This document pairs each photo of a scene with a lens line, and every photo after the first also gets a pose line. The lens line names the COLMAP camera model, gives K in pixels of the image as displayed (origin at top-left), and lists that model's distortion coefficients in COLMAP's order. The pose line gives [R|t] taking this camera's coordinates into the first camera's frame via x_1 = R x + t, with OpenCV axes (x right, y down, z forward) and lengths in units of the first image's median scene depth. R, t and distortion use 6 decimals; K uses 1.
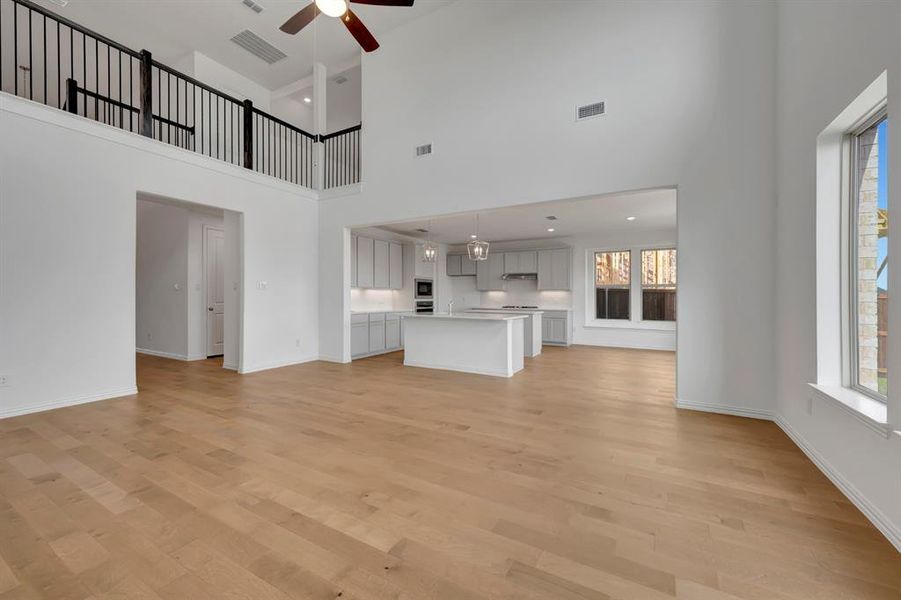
lens RADIAL K [[358.6, 0, 458.2], [0, 358.6, 298.7], [0, 0, 1]] dist [0.001491, -0.000199]
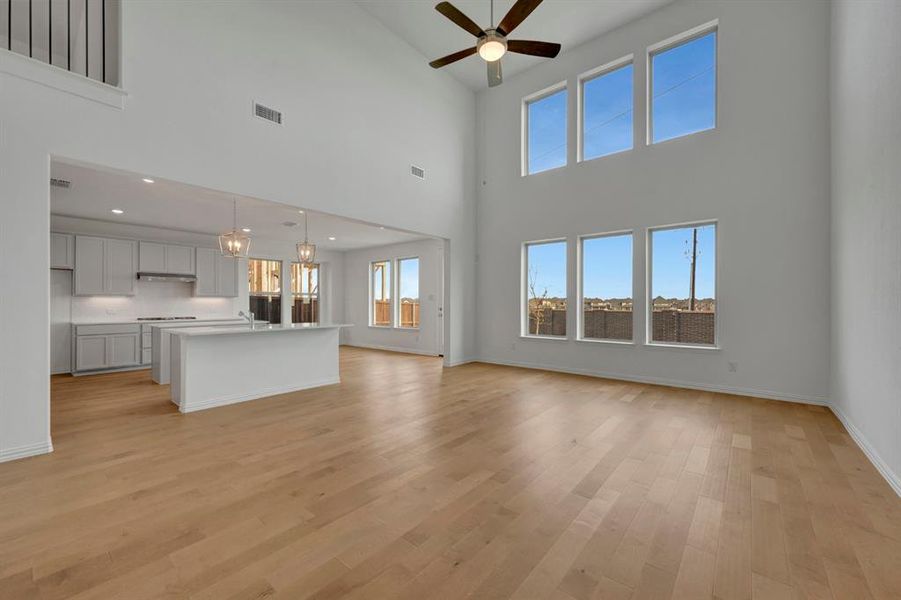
lens RADIAL K [[358.6, 0, 451.2], [0, 358.6, 299.8], [0, 0, 1]] dist [0.001491, -0.000199]
pose [[0.186185, 0.005652, 0.982498, -0.508260], [0.009546, 0.999926, -0.007561, -0.004474], [-0.982468, 0.010787, 0.186117, 0.304775]]
